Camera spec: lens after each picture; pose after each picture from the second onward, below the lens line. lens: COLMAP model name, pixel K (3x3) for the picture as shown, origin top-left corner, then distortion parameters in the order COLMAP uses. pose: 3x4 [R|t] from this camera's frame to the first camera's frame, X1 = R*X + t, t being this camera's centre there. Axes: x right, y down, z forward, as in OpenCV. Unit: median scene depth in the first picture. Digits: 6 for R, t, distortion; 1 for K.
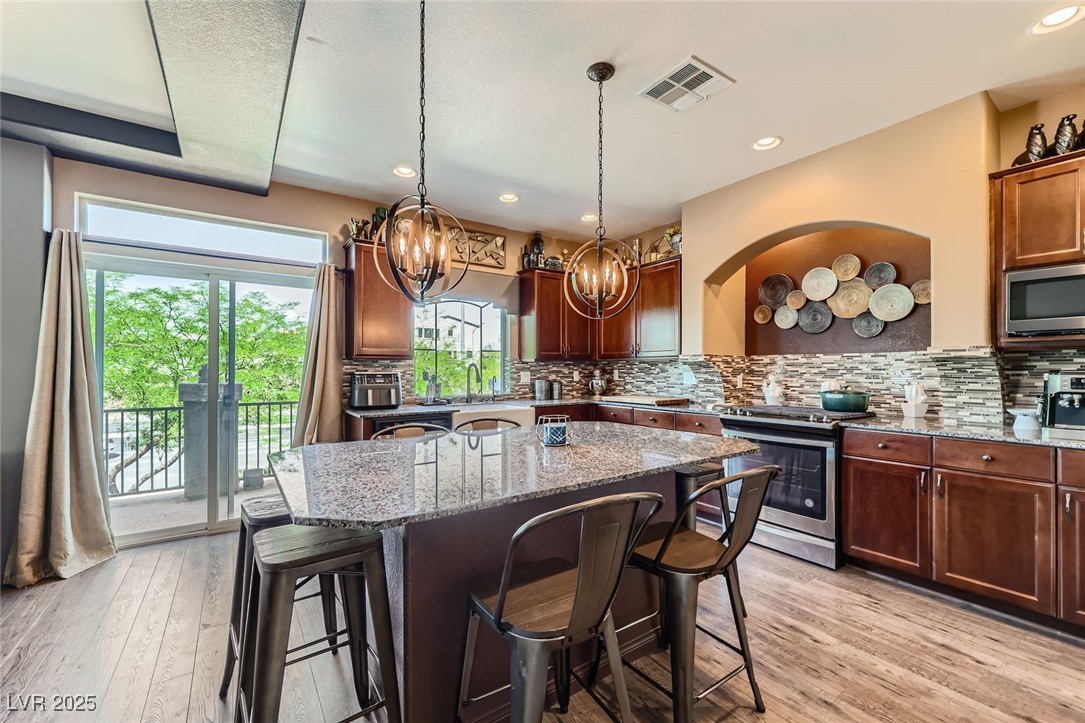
lens RADIAL K [[441.1, 0, 541.2], [0, 441.1, 368.4], [0, 0, 1]] dist [-0.000598, 0.000711]
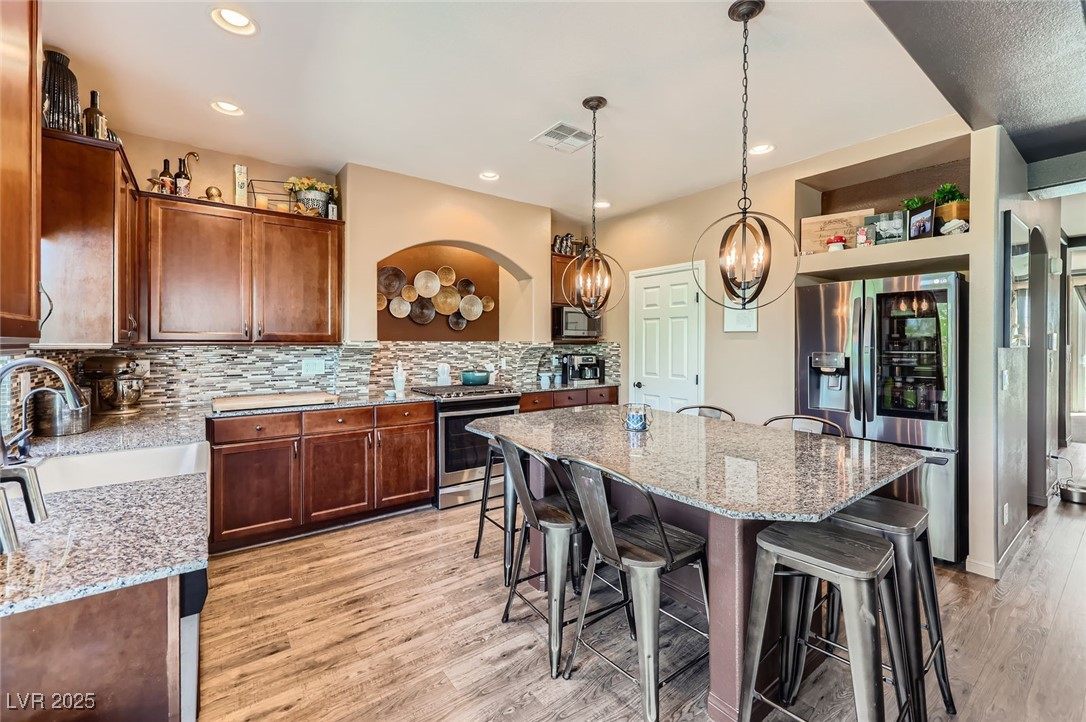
lens RADIAL K [[441.6, 0, 554.3], [0, 441.6, 344.1], [0, 0, 1]] dist [-0.000598, 0.000711]
pose [[-0.046579, -0.003981, 0.998907, -0.660210], [-0.007137, 0.999968, 0.003652, -0.035219], [-0.998889, -0.006959, -0.046606, 0.762967]]
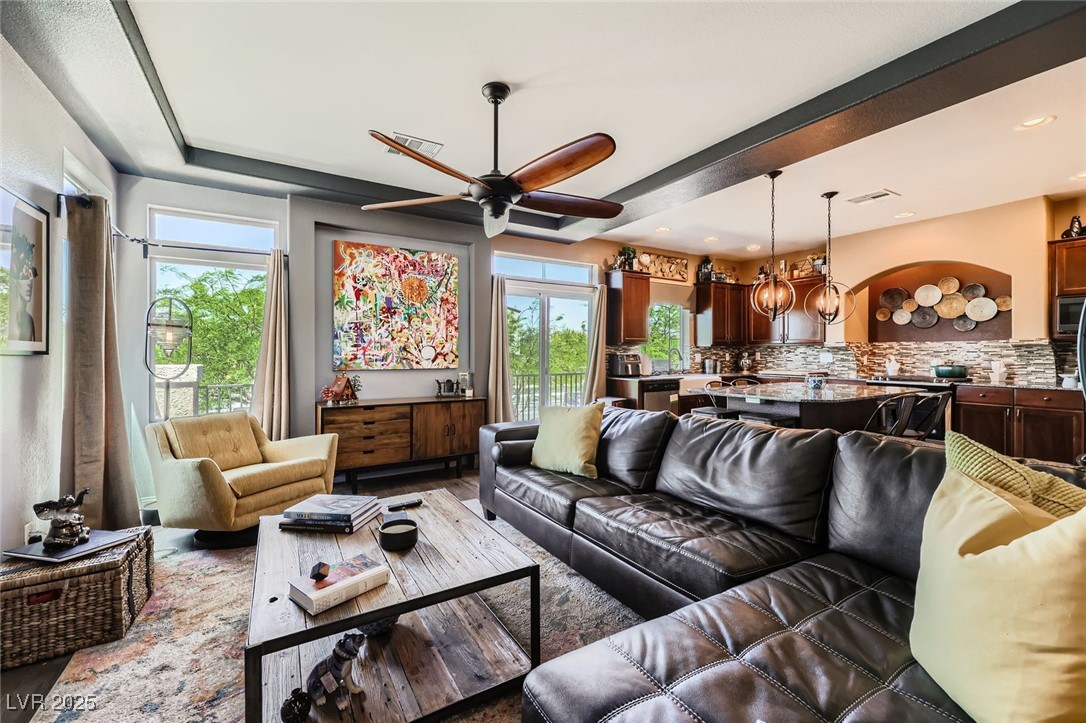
lens RADIAL K [[441.6, 0, 541.6], [0, 441.6, 352.3], [0, 0, 1]] dist [-0.000598, 0.000711]
pose [[0.998290, 0.000465, -0.058455, -0.656694], [-0.000450, 1.000000, 0.000261, 0.004495], [0.058455, -0.000234, 0.998290, -0.642006]]
